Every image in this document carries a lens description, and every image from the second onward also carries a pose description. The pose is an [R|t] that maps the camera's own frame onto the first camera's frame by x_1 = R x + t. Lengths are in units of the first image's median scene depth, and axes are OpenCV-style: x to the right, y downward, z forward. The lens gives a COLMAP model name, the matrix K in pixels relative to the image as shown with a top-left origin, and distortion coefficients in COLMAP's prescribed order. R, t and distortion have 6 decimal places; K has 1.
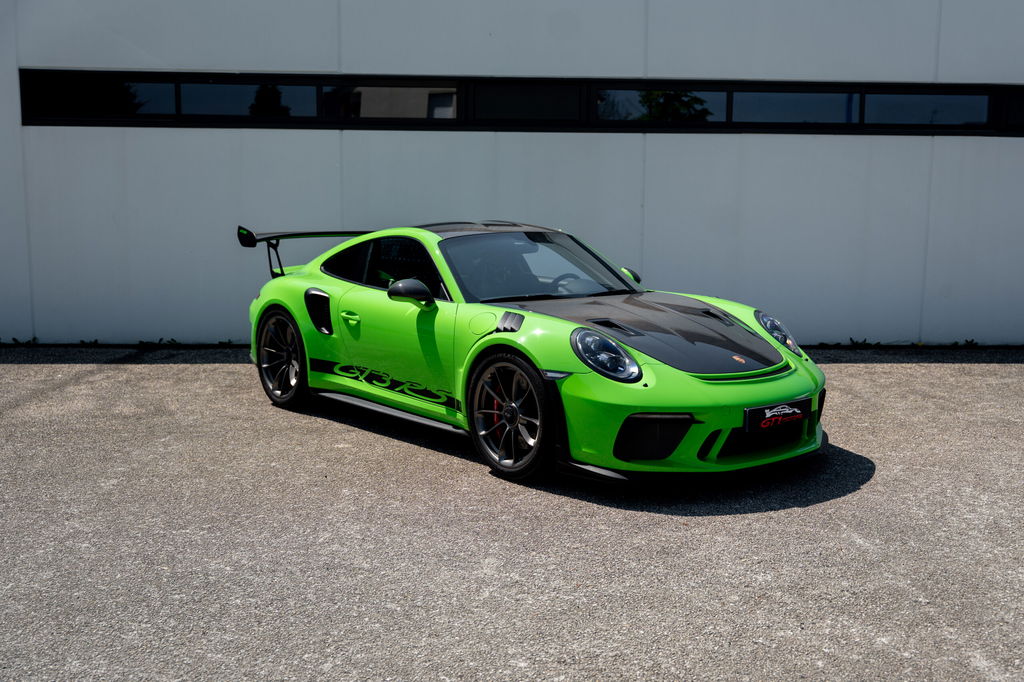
lens RADIAL K [[1066.2, 0, 546.7], [0, 1066.2, 336.7], [0, 0, 1]] dist [0.001058, 0.000000]
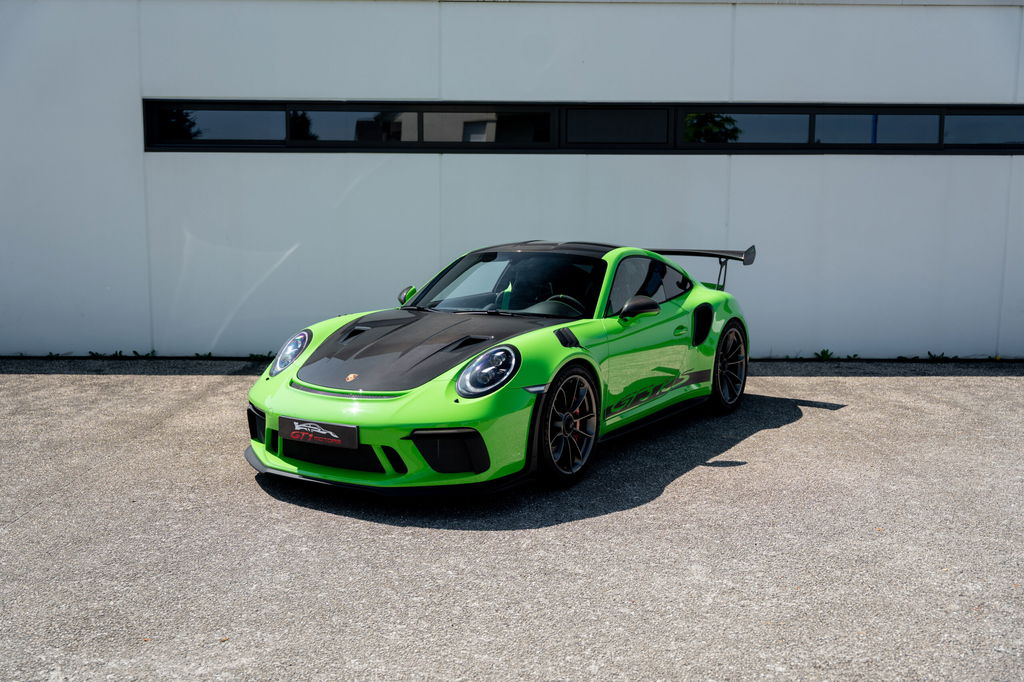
lens RADIAL K [[1016.3, 0, 510.4], [0, 1016.3, 346.2], [0, 0, 1]] dist [0.004549, 0.000000]
pose [[0.999095, 0.000757, -0.042521, -0.161618], [-0.000879, 0.999996, -0.002842, -0.002455], [0.042518, 0.002877, 0.999092, -0.000148]]
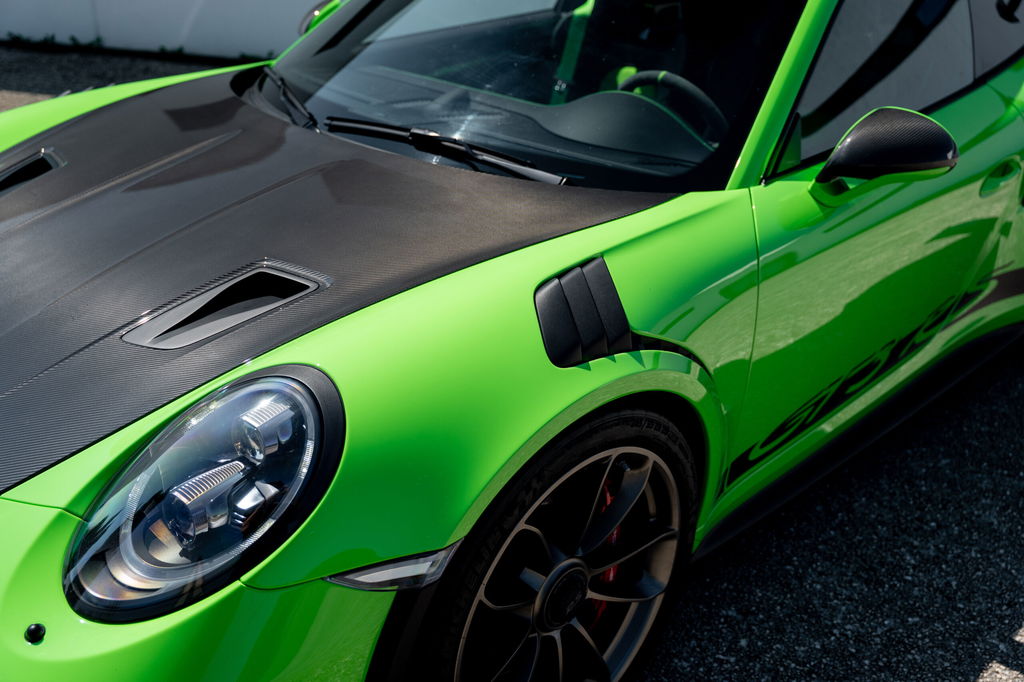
lens RADIAL K [[1038.8, 0, 513.4], [0, 1038.8, 341.4], [0, 0, 1]] dist [0.004849, 0.000000]
pose [[0.966383, 0.133391, -0.219799, -0.100921], [-0.054371, 0.941580, 0.332372, -0.104912], [0.251294, -0.309248, 0.917179, 0.792422]]
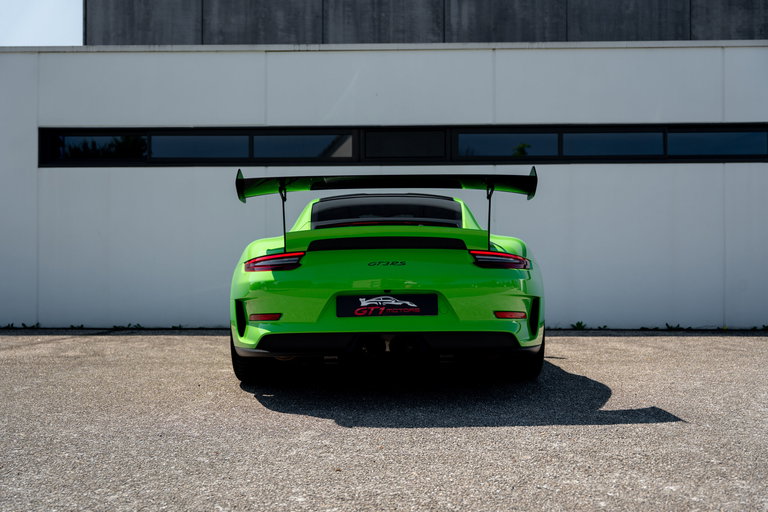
lens RADIAL K [[762.3, 0, 384.5], [0, 762.3, 255.4], [0, 0, 1]] dist [0.004549, 0.000000]
pose [[0.995874, -0.011818, -0.089972, 0.079927], [-0.001935, 0.988492, -0.151259, 0.121706], [0.090724, 0.150809, 0.984391, 0.169957]]
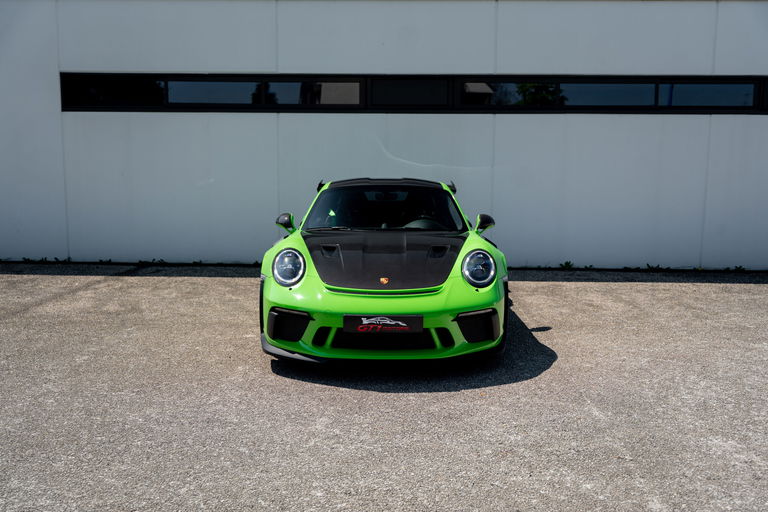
lens RADIAL K [[764.7, 0, 394.6], [0, 764.7, 257.8], [0, 0, 1]] dist [-0.000379, 0.000000]
pose [[0.996124, 0.010040, -0.087382, 0.103601], [-0.010339, 0.999942, -0.002968, -0.000624], [0.087347, 0.003860, 0.996170, 0.004568]]
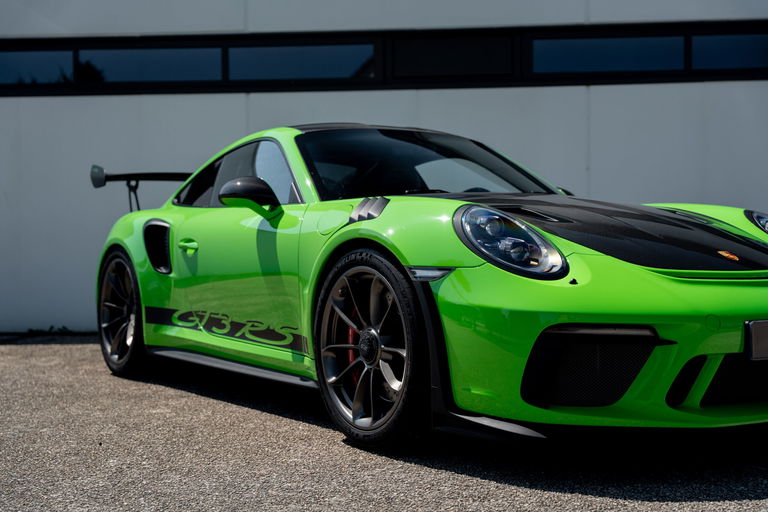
lens RADIAL K [[977.3, 0, 383.8], [0, 977.3, 258.7], [0, 0, 1]] dist [0.025642, 0.000000]
pose [[0.991411, -0.016073, -0.129791, 0.056020], [-0.000197, 0.992235, -0.124379, 0.097841], [0.130782, 0.123336, 0.983709, 0.422148]]
